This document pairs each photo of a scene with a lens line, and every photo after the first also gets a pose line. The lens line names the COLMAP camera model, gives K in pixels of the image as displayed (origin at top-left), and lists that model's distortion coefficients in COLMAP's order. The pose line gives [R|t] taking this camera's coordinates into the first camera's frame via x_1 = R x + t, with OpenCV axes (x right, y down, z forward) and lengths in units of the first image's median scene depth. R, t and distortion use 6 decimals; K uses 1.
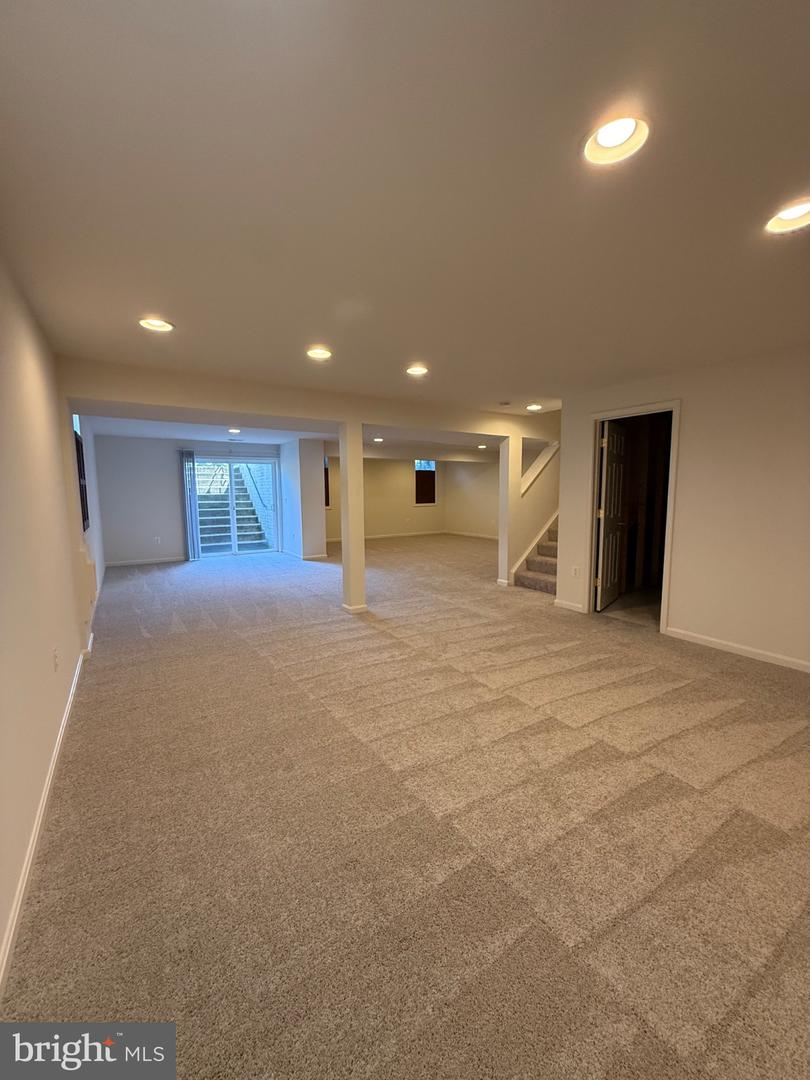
lens RADIAL K [[431.7, 0, 401.8], [0, 431.7, 536.2], [0, 0, 1]] dist [0.001772, 0.000116]
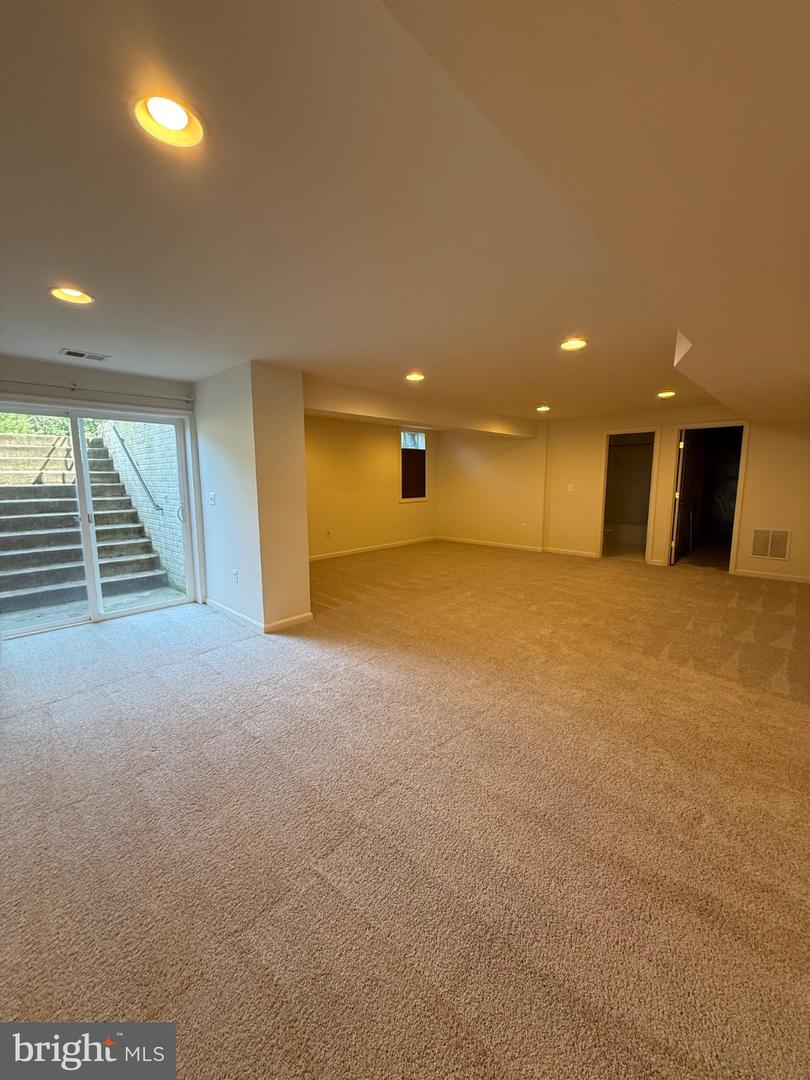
lens RADIAL K [[431.7, 0, 401.8], [0, 431.7, 536.2], [0, 0, 1]] dist [0.001772, 0.000116]
pose [[0.971773, -0.029821, 0.234025, -0.144314], [0.023270, 0.999258, 0.030704, -0.042232], [-0.234766, -0.024392, 0.971746, 0.393227]]
